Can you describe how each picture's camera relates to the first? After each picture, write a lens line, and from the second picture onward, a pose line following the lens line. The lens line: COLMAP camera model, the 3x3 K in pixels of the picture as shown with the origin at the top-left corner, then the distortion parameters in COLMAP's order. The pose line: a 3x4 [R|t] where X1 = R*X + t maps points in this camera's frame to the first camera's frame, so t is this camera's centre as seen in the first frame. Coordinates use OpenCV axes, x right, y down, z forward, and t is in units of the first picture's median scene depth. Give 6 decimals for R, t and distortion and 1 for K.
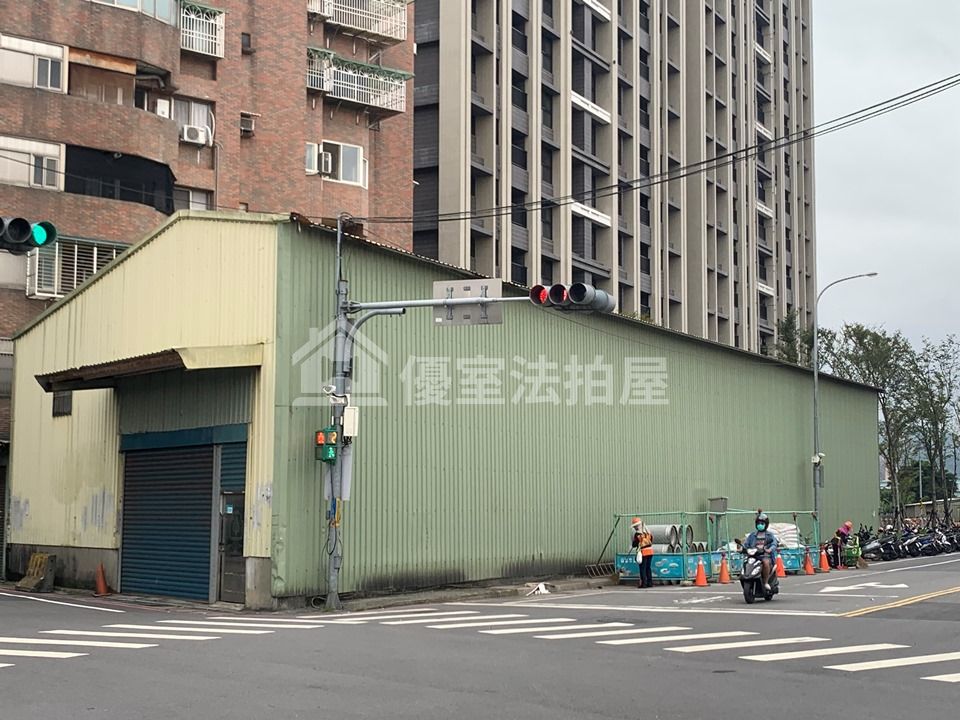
lens RADIAL K [[1430.2, 0, 480.0], [0, 1430.2, 360.0], [0, 0, 1]] dist [0.010911, 0.004285]
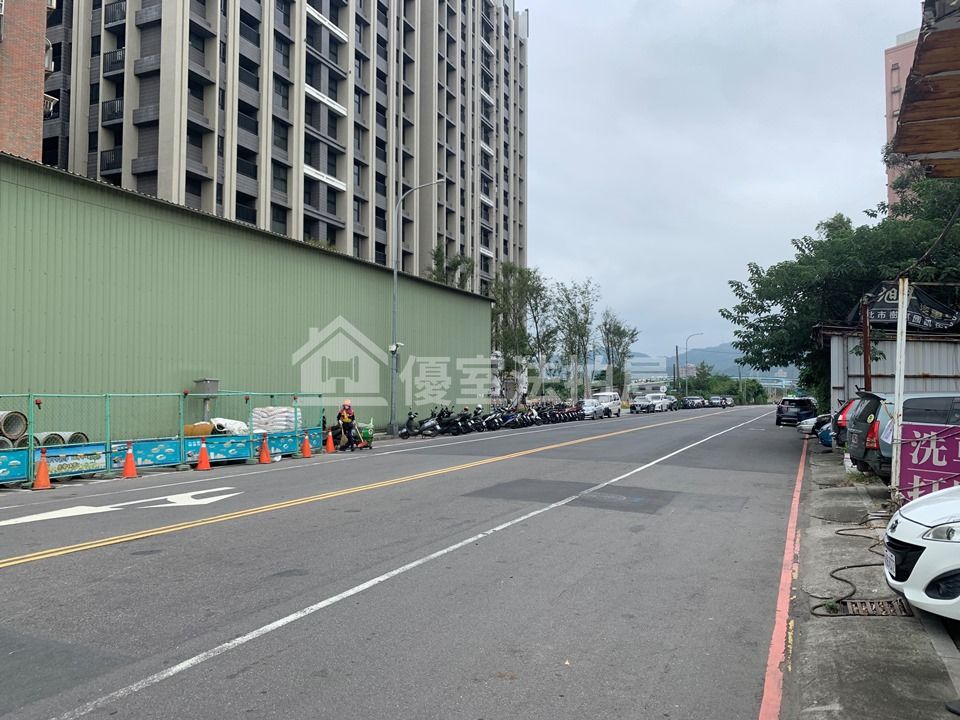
lens RADIAL K [[716.1, 0, 521.3], [0, 716.1, 358.7], [0, 0, 1]] dist [0.031198, -0.001831]
pose [[0.991800, 0.002753, 0.127767, 0.170287], [-0.009214, 0.998706, 0.050006, 0.031549], [-0.127464, -0.050773, 0.990543, 0.278219]]
